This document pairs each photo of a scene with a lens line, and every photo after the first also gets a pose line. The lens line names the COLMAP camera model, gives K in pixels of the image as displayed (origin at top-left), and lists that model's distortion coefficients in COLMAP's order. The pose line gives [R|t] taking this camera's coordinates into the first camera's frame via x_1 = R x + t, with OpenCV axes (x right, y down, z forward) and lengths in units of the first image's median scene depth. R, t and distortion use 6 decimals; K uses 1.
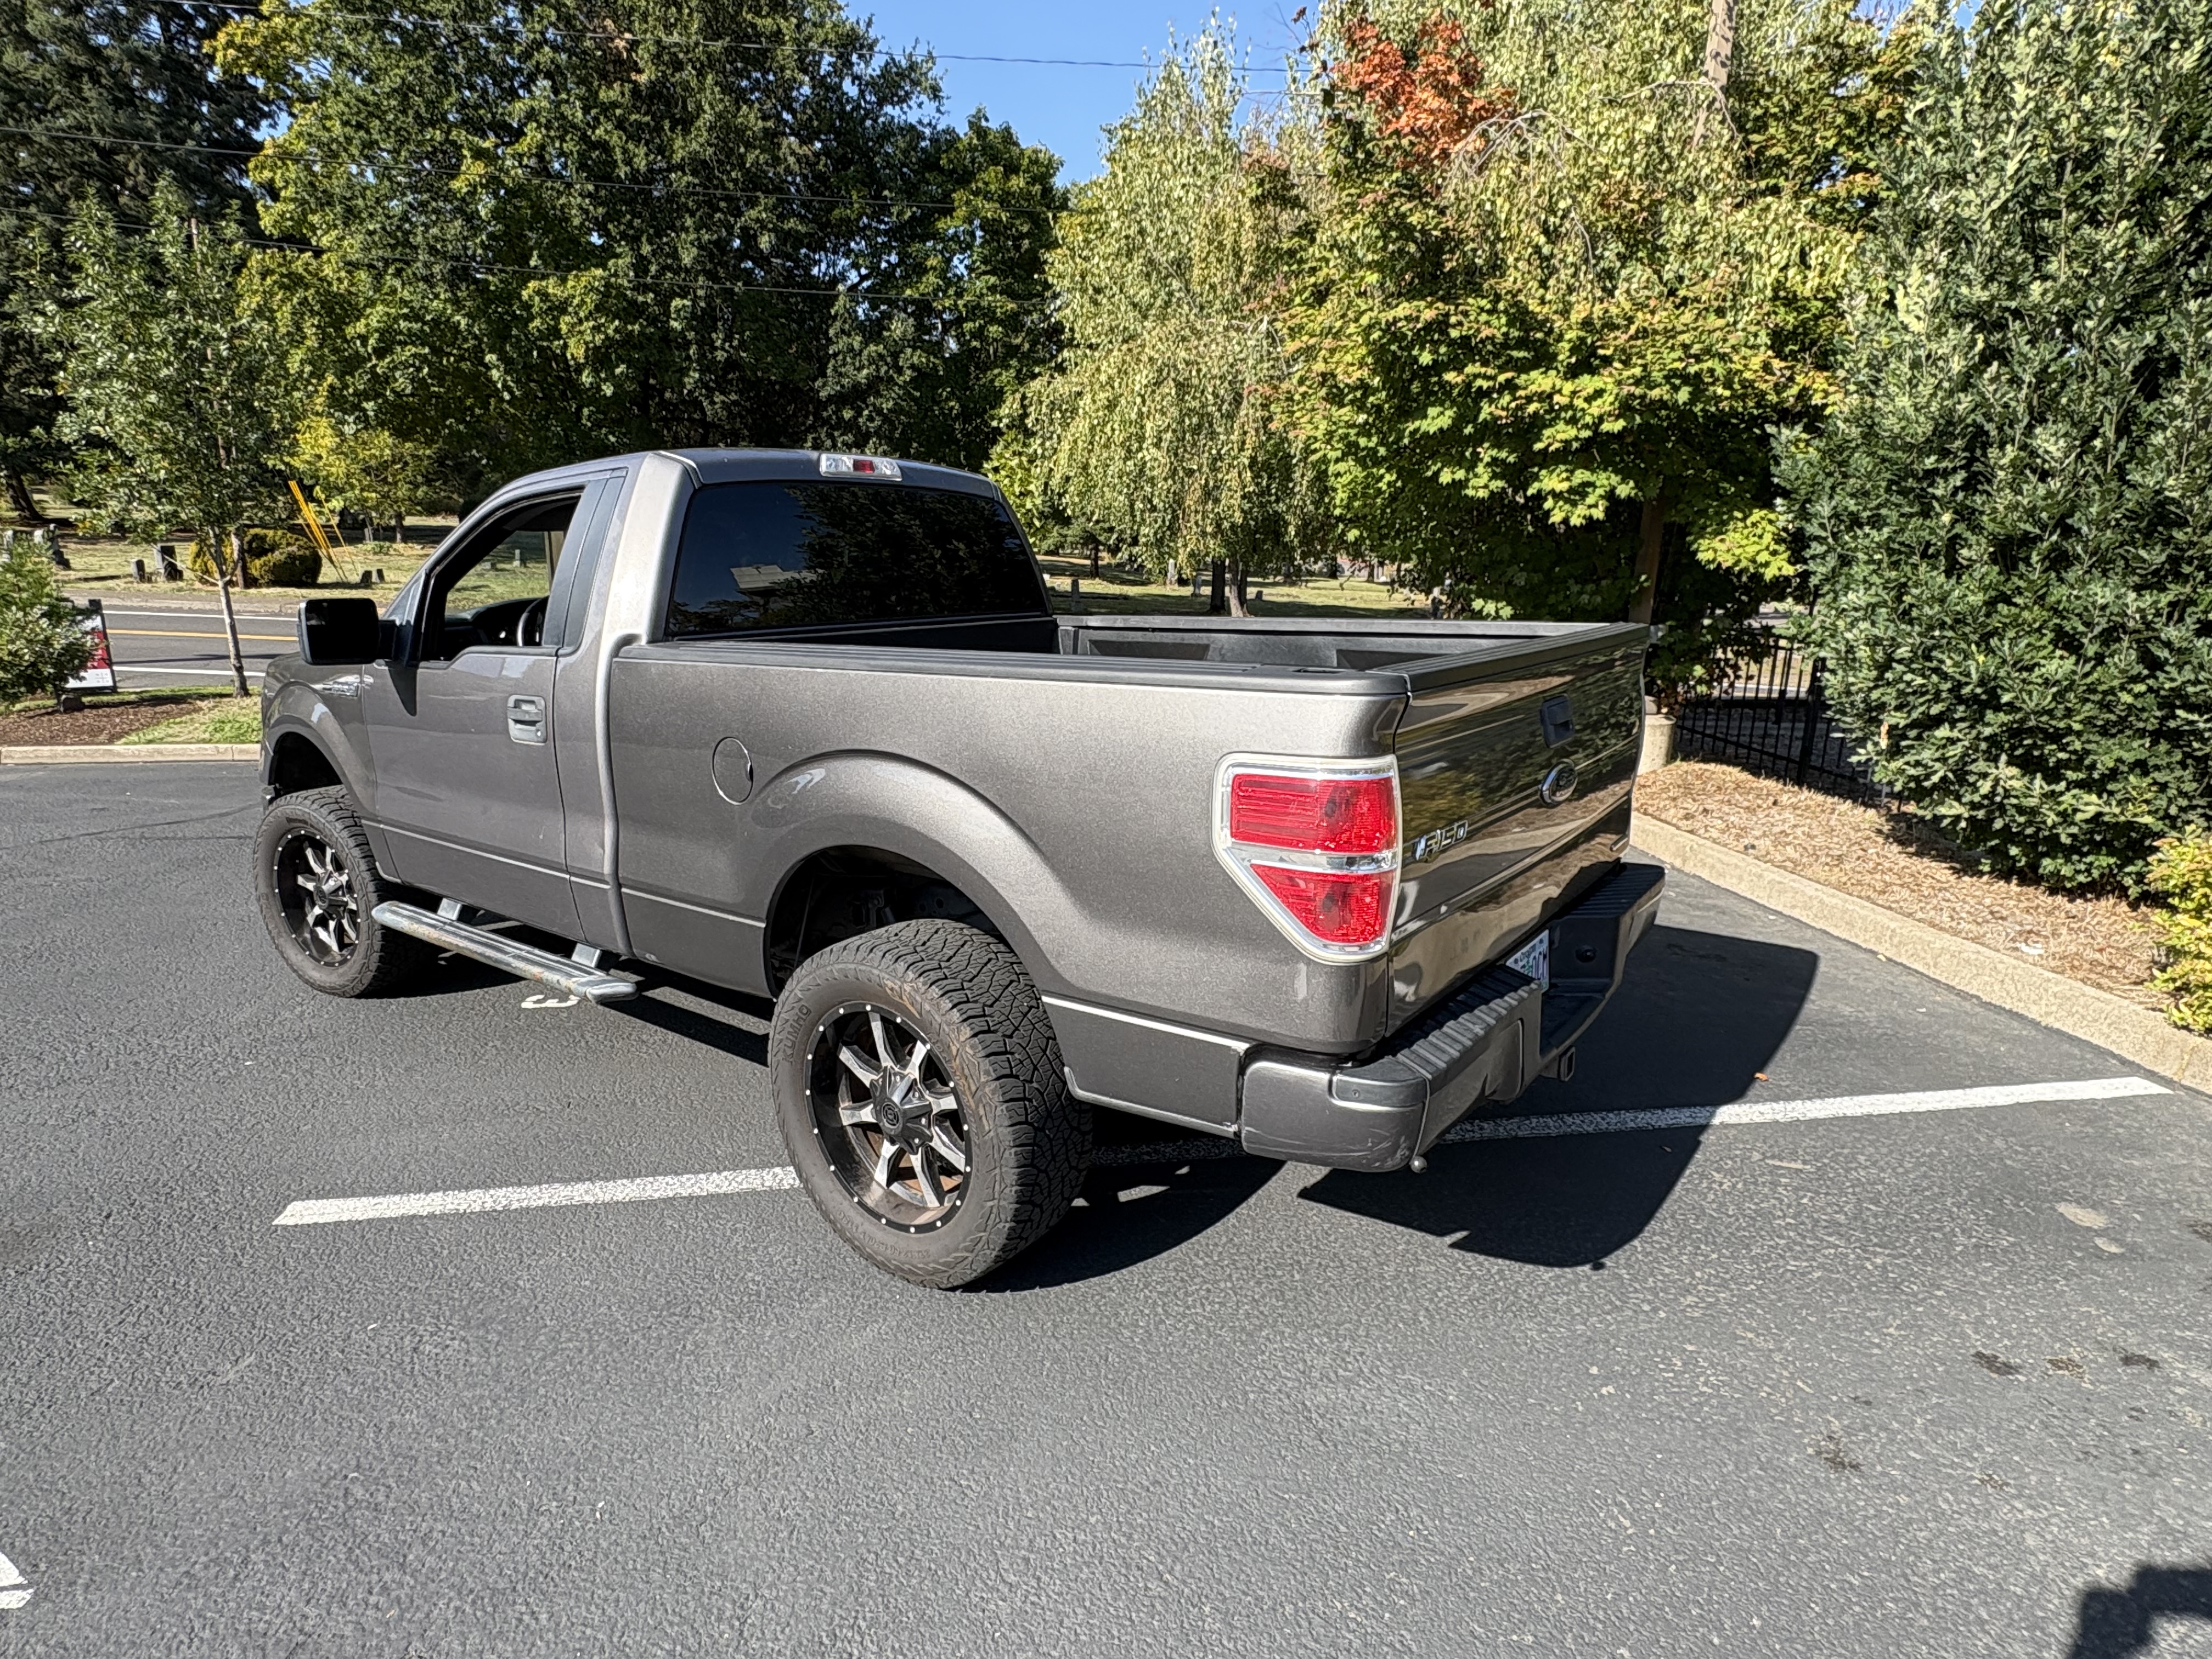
lens RADIAL K [[1191.8, 0, 1106.0], [0, 1191.8, 829.5], [0, 0, 1]] dist [-0.002439, 0.002077]
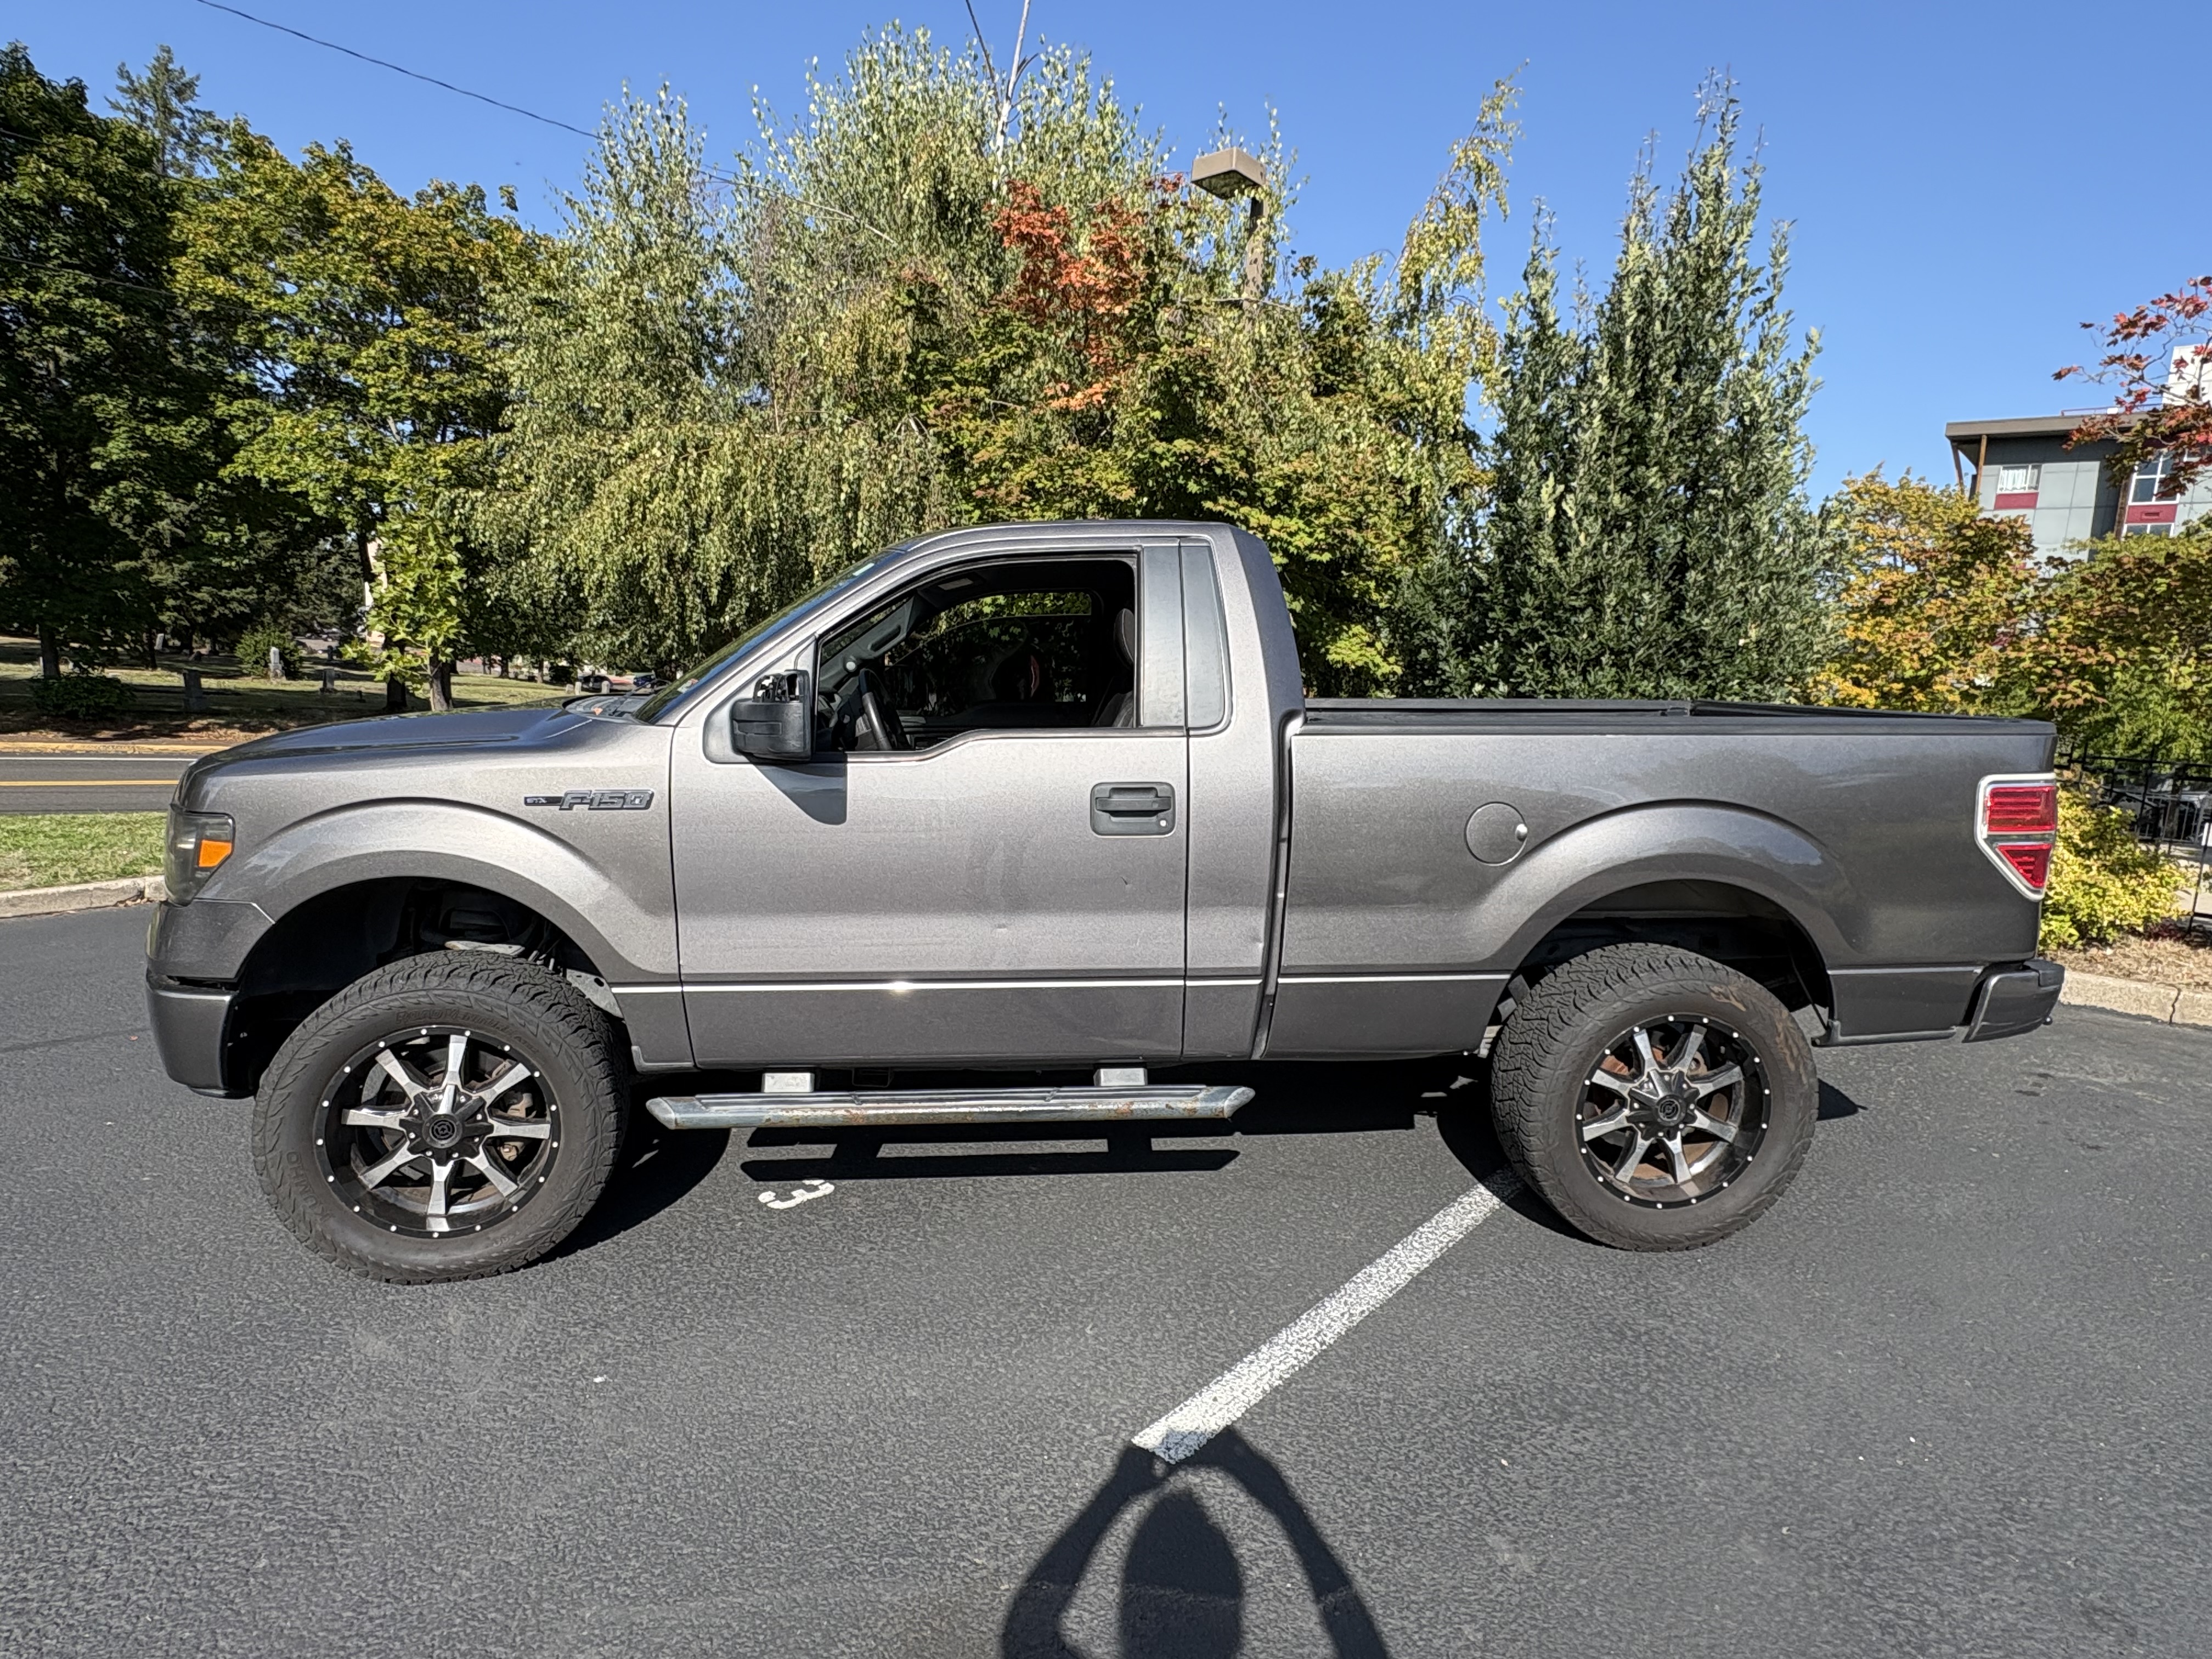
lens RADIAL K [[1191.8, 0, 1106.0], [0, 1191.8, 829.5], [0, 0, 1]] dist [-0.002439, 0.002077]
pose [[0.750974, -0.069785, 0.656634, -0.582864], [0.122967, 0.991785, -0.035230, -0.026176], [-0.648781, 0.107201, 0.753386, 0.194234]]
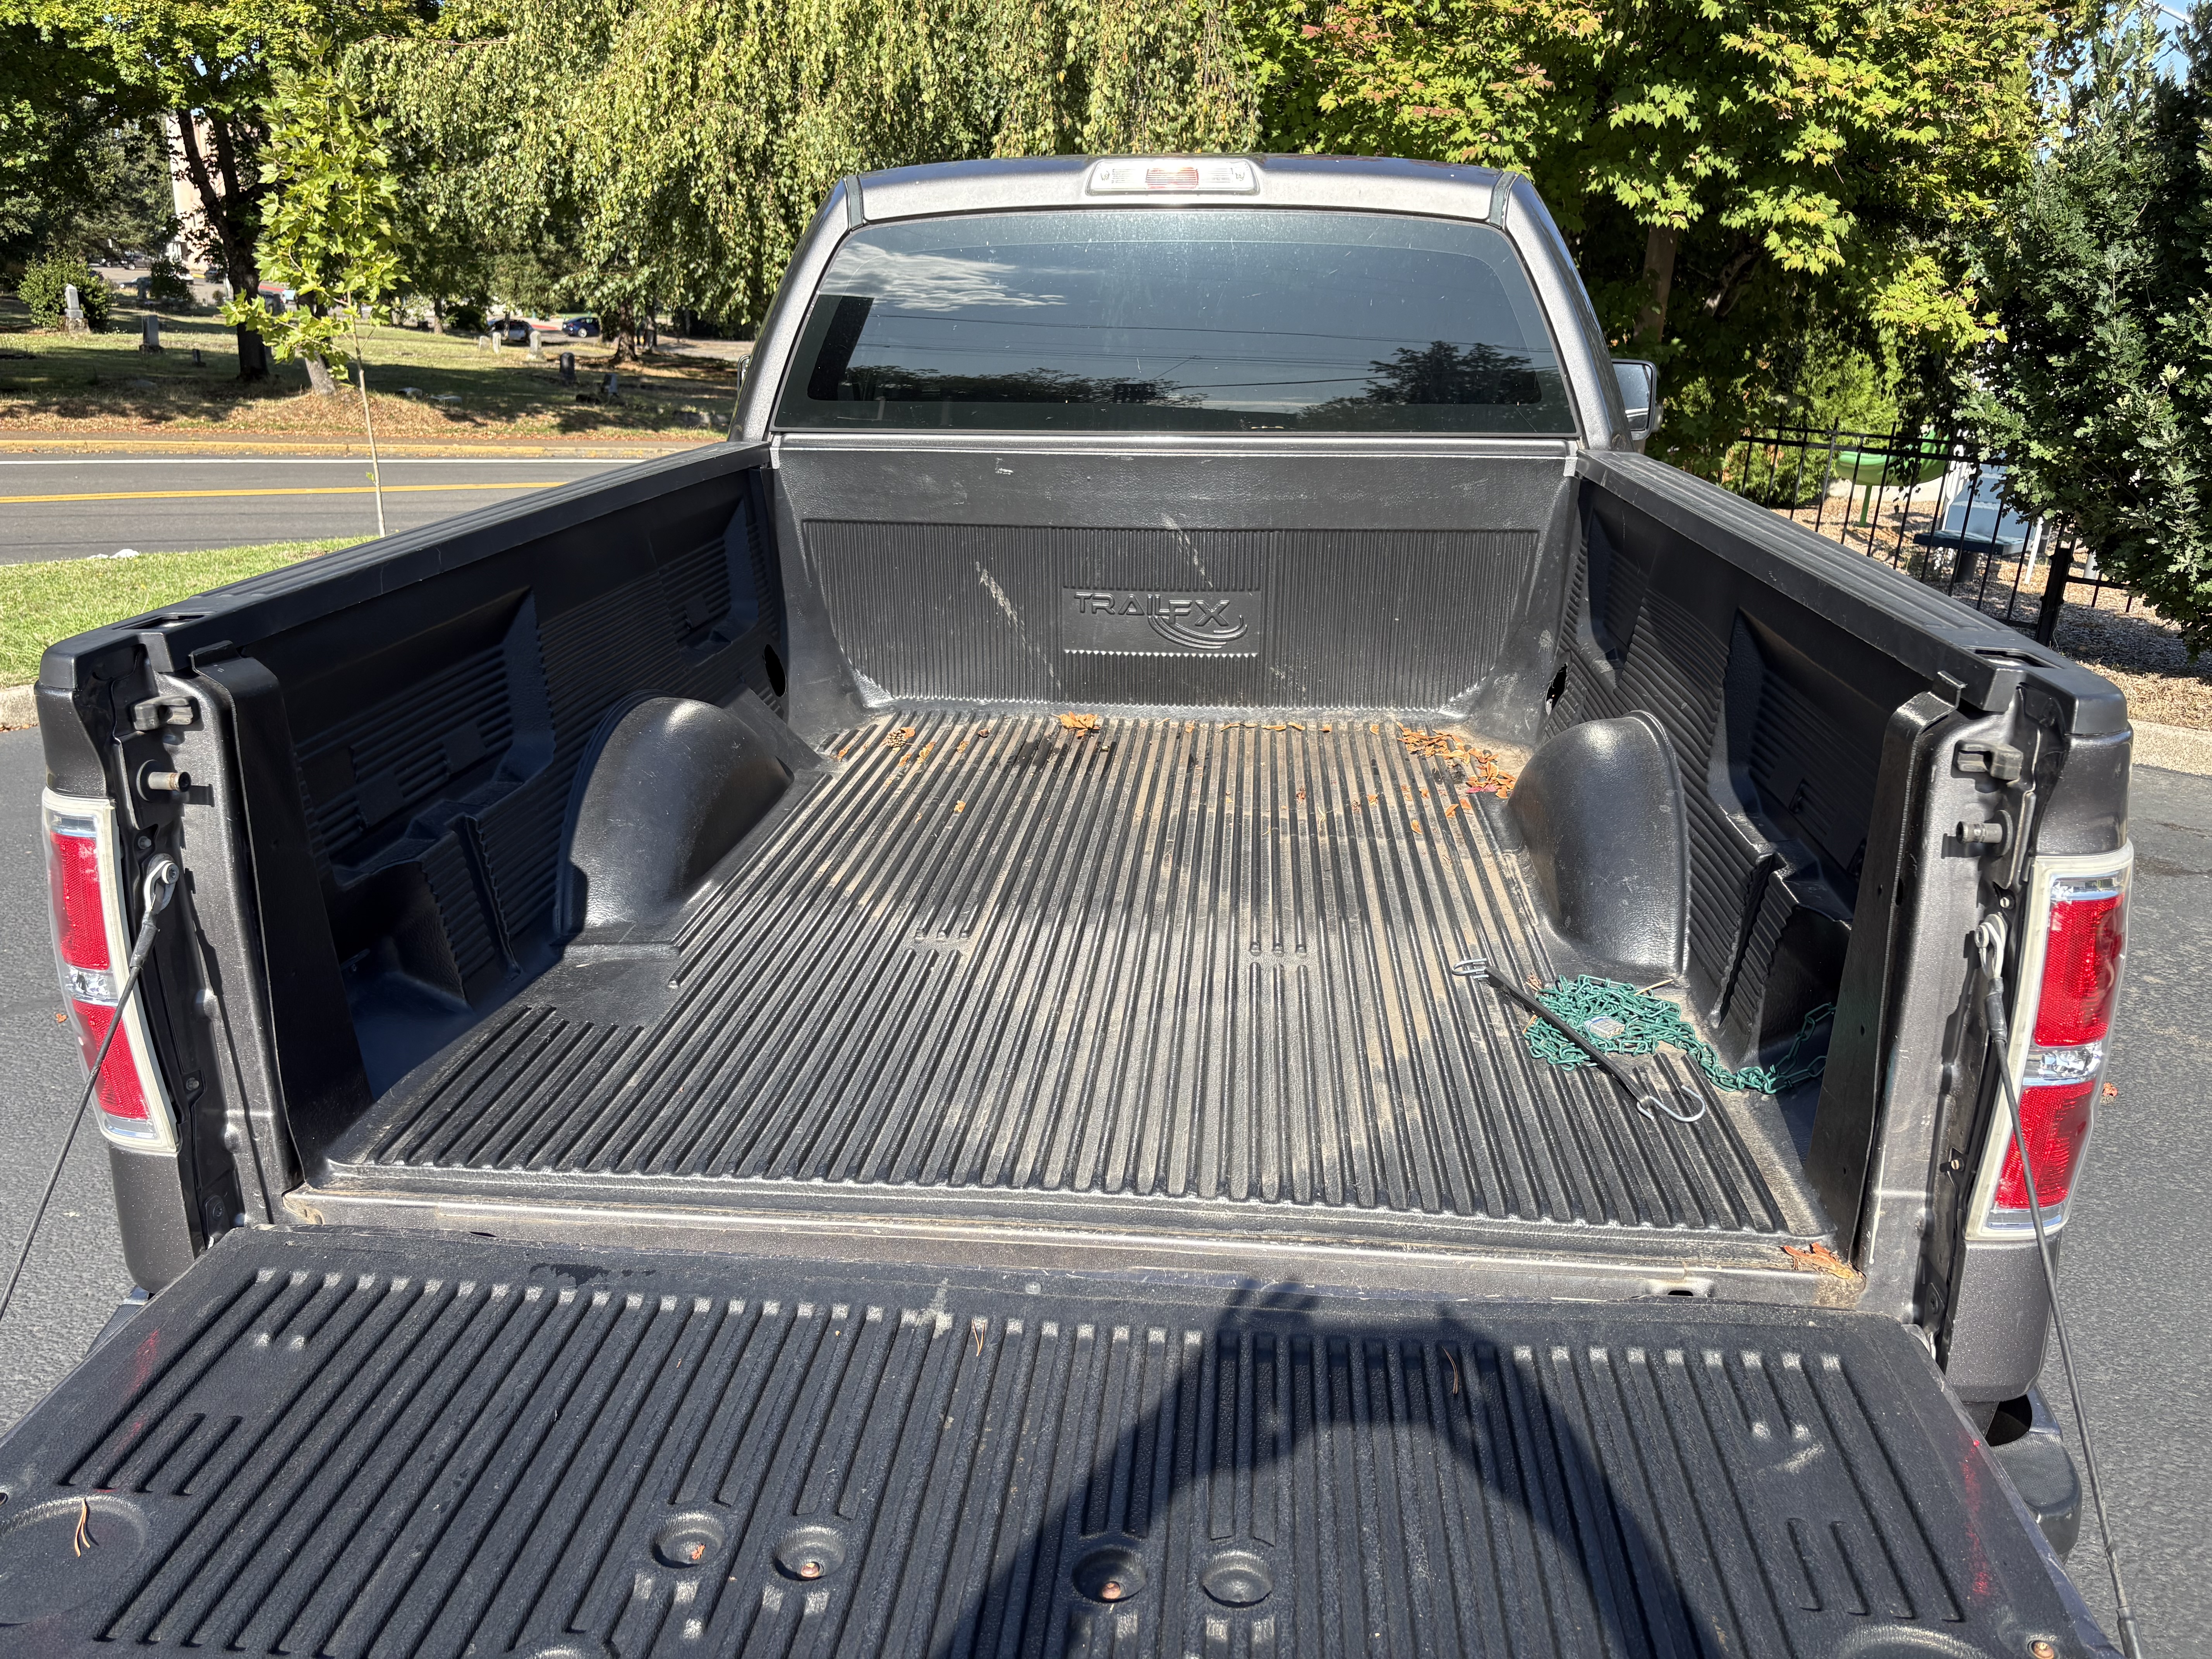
lens RADIAL K [[1674.2, 0, 1106.0], [0, 1674.2, 829.5], [0, 0, 1]] dist [0.078584, -0.087702]
pose [[0.798435, -0.168011, 0.578165, -0.604299], [0.119520, 0.985395, 0.121294, -0.099057], [-0.590099, -0.027743, 0.806854, 0.412657]]
